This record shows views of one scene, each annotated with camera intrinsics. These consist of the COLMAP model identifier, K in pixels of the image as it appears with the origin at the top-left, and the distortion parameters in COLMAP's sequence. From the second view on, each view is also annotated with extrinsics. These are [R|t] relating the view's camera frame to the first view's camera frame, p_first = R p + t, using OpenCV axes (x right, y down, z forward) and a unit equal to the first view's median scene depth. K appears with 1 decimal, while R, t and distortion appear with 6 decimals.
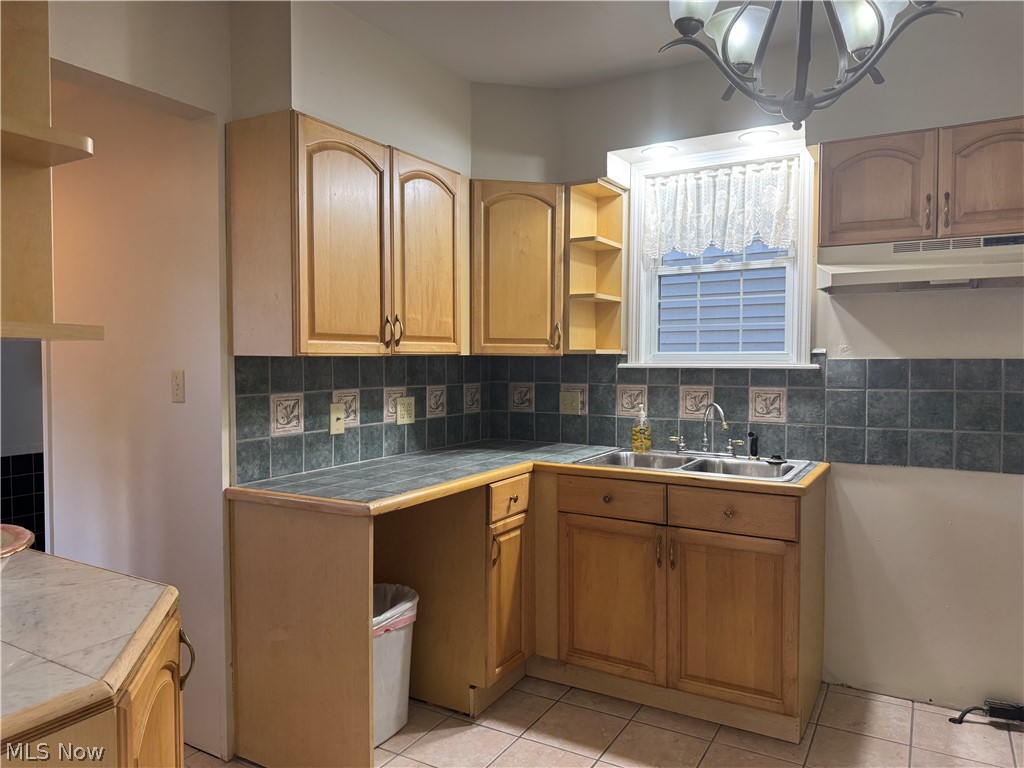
lens RADIAL K [[719.9, 0, 505.0], [0, 719.9, 375.6], [0, 0, 1]] dist [0.039657, -0.079349]
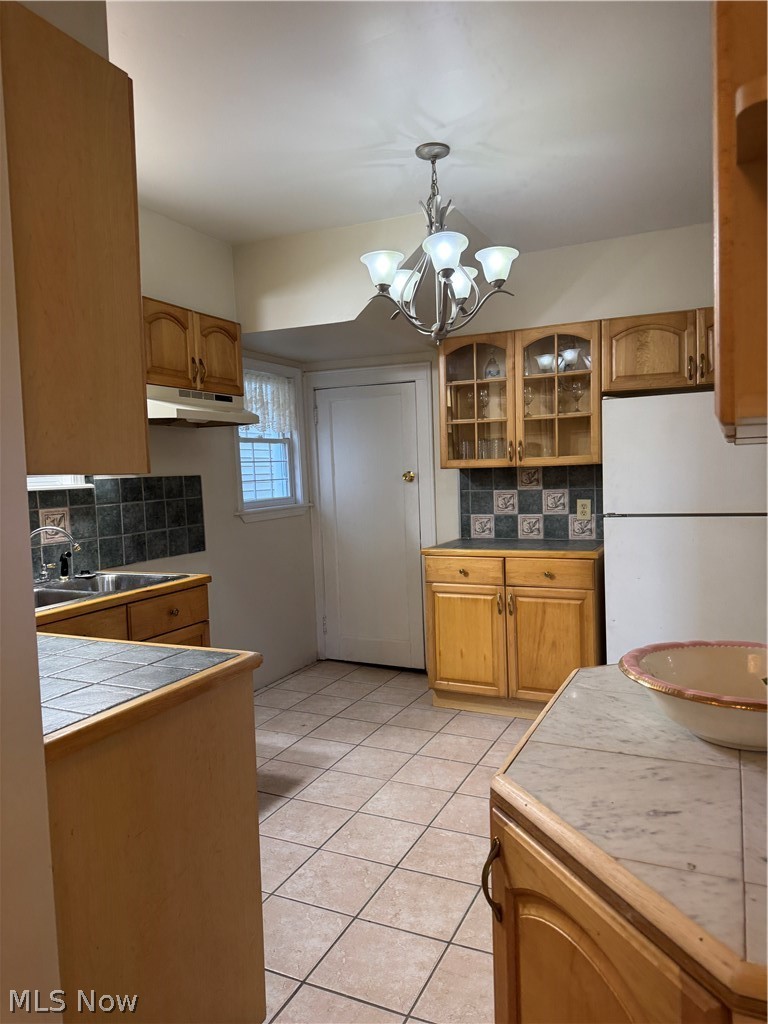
lens RADIAL K [[719.9, 0, 384.0], [0, 719.9, 512.0], [0, 0, 1]] dist [0.039657, -0.079349]
pose [[-0.096392, -0.067752, 0.993035, -0.706196], [0.036484, 0.996770, 0.071549, -0.035172], [-0.994675, 0.043126, -0.093608, 0.657603]]
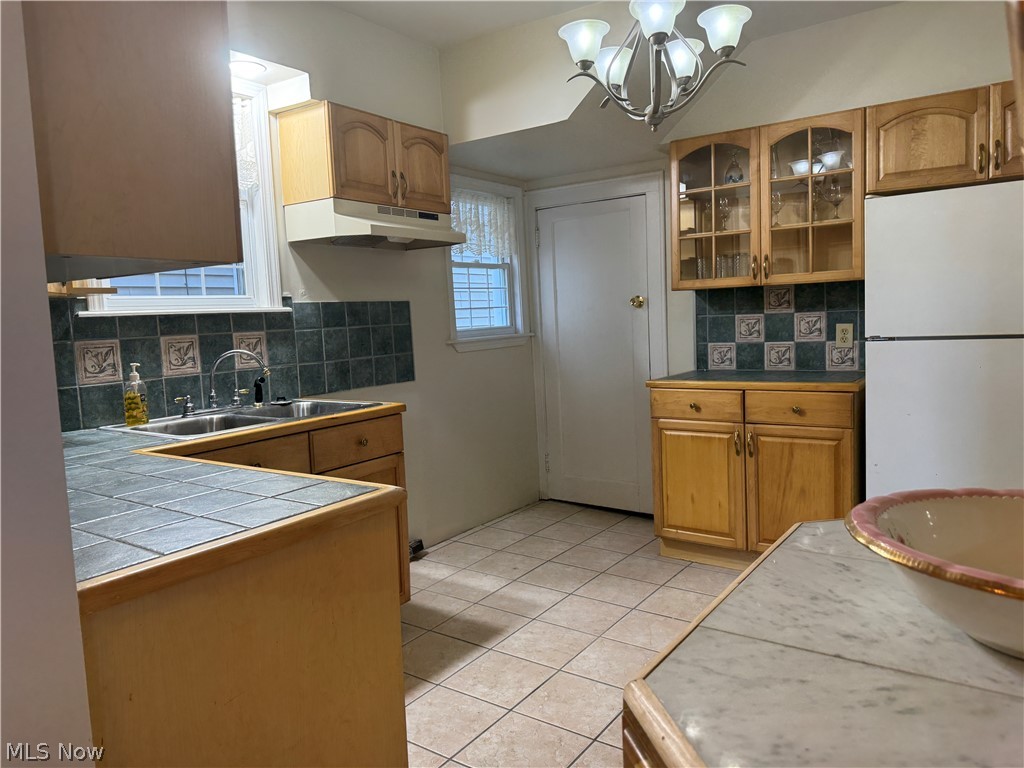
lens RADIAL K [[719.9, 0, 505.0], [0, 719.9, 375.6], [0, 0, 1]] dist [0.039657, -0.079349]
pose [[0.088242, -0.098730, 0.991194, -0.592645], [0.049854, 0.994267, 0.094598, -0.000452], [-0.994851, 0.041067, 0.092659, 0.590069]]
